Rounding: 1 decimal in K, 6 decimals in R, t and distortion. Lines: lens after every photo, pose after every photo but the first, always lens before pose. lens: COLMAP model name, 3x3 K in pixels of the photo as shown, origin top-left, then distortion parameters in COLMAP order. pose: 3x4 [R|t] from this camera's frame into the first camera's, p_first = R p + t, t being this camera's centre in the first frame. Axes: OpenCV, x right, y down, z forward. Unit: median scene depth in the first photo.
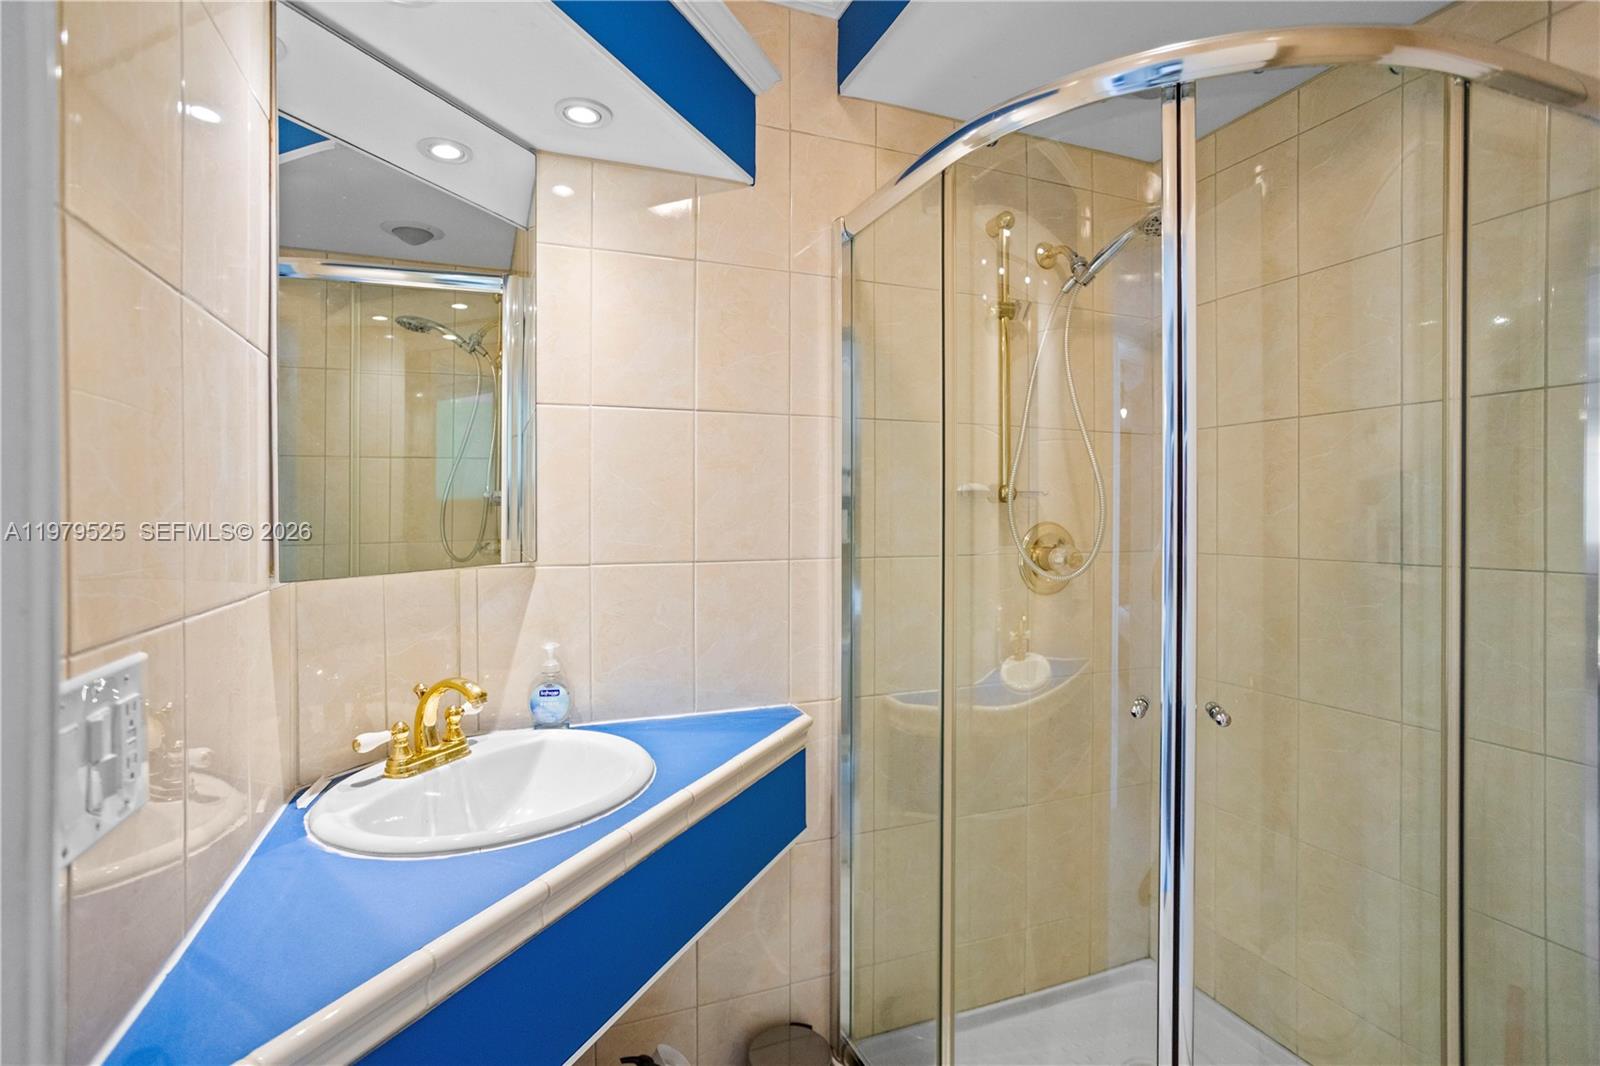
lens RADIAL K [[774.8, 0, 792.4], [0, 774.8, 539.0], [0, 0, 1]] dist [-0.051726, 0.029508]
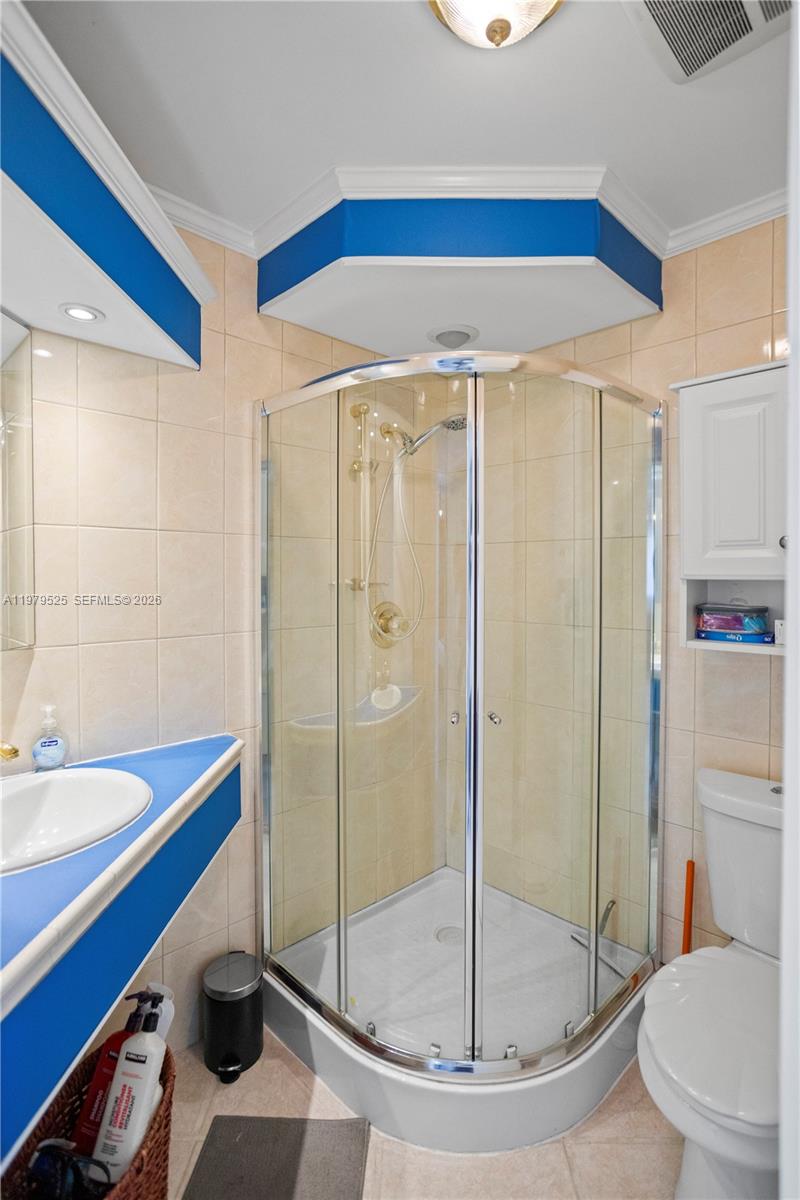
lens RADIAL K [[581.1, 0, 410.9], [0, 581.1, 608.0], [0, 0, 1]] dist [-0.051726, 0.029508]
pose [[0.917058, -0.015961, 0.398434, -0.121547], [0.006508, 0.999665, 0.025068, -0.048723], [-0.398701, -0.020396, 0.916854, -0.130328]]
